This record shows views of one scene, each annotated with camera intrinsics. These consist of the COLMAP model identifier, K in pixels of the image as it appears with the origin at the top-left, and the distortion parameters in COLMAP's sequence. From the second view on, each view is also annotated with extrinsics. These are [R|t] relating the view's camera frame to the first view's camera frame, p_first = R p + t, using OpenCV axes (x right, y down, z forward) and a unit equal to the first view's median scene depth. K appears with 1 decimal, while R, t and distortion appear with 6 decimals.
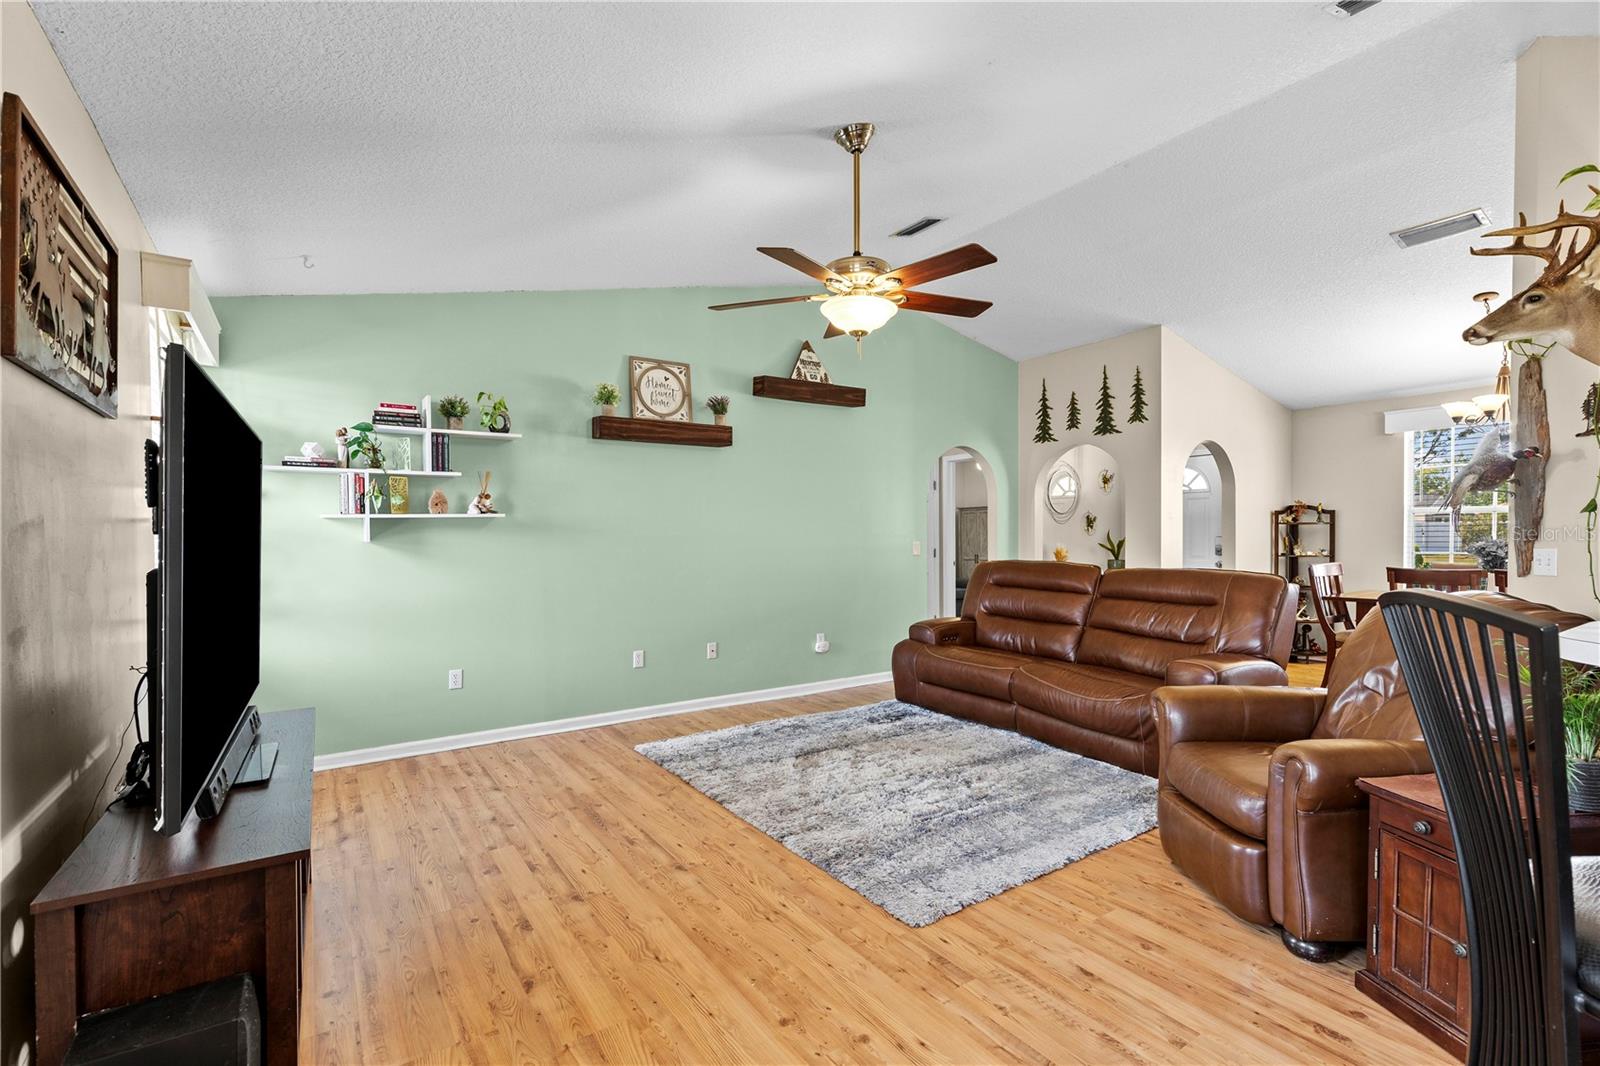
lens RADIAL K [[726.1, 0, 802.5], [0, 726.1, 540.7], [0, 0, 1]] dist [0.009280, -0.000277]
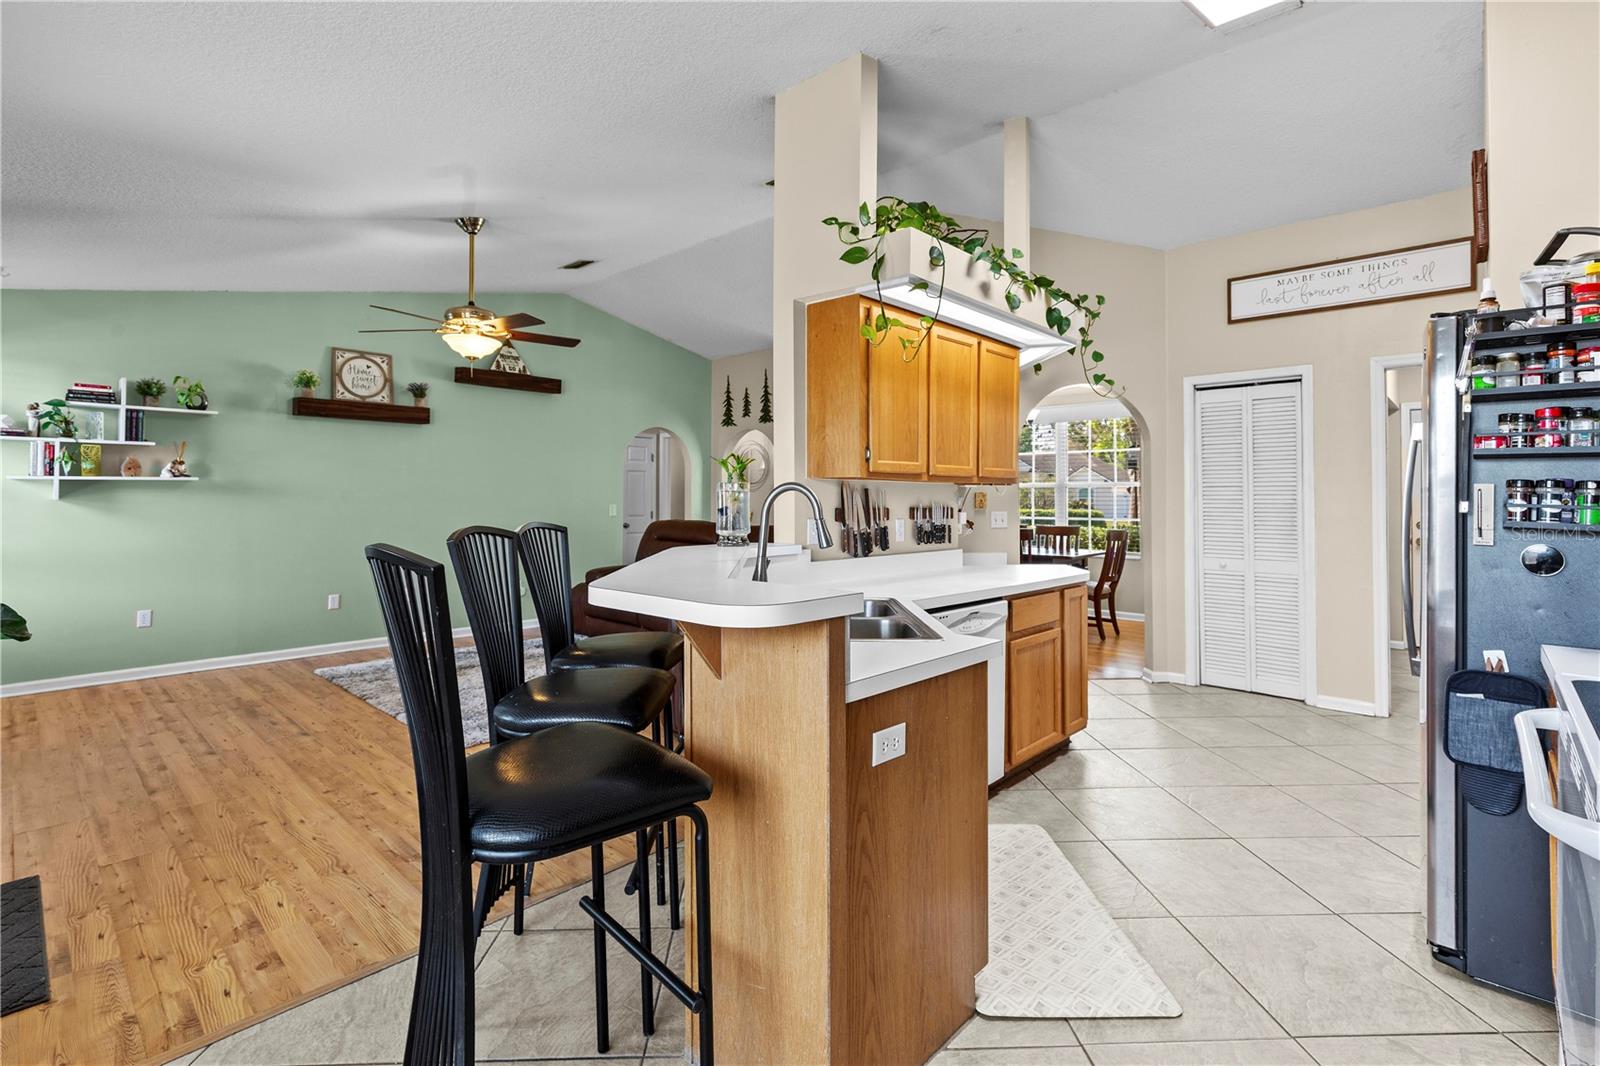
lens RADIAL K [[732.4, 0, 803.2], [0, 732.4, 479.5], [0, 0, 1]] dist [0.001738, 0.001218]
pose [[0.973500, 0.018411, 0.227947, 0.292066], [-0.010400, 0.999287, -0.036293, -0.000324], [-0.228452, 0.032961, 0.972997, -0.410325]]
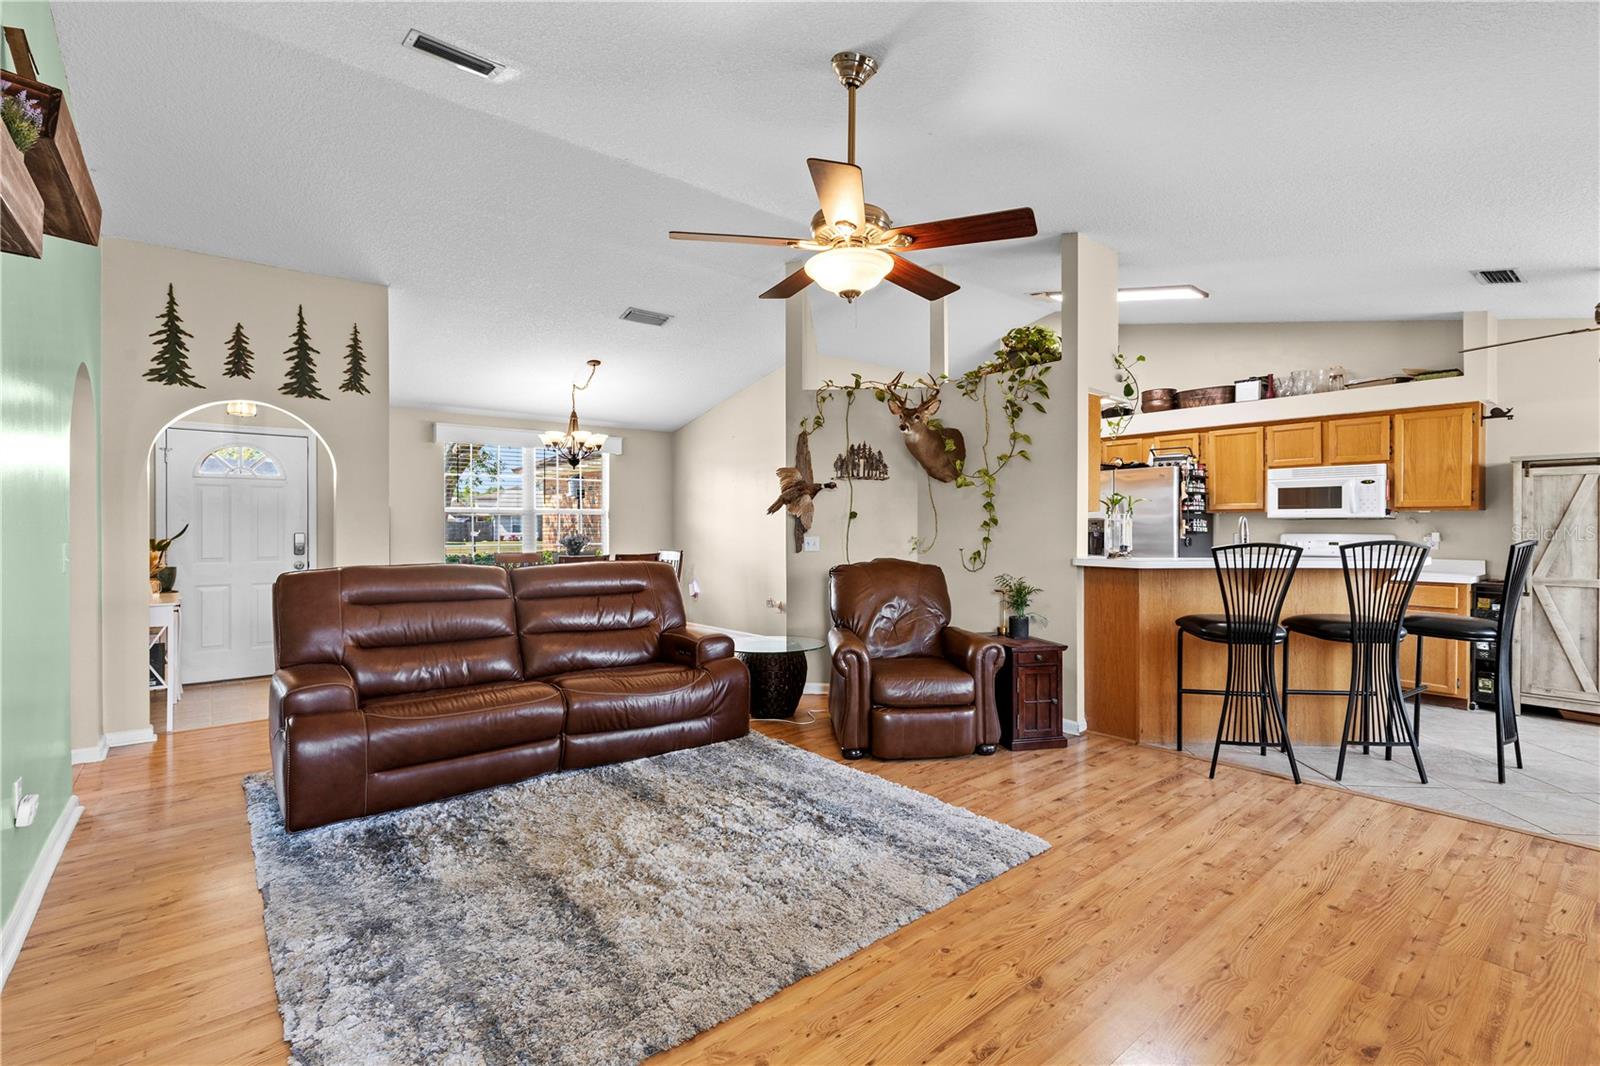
lens RADIAL K [[718.7, 0, 797.5], [0, 718.7, 528.7], [0, 0, 1]] dist [0.001885, -0.000043]
pose [[-0.094366, 0.004014, 0.995529, -0.576179], [0.010438, 0.999941, -0.003042, -0.003399], [-0.995483, 0.010104, -0.094402, 0.869222]]
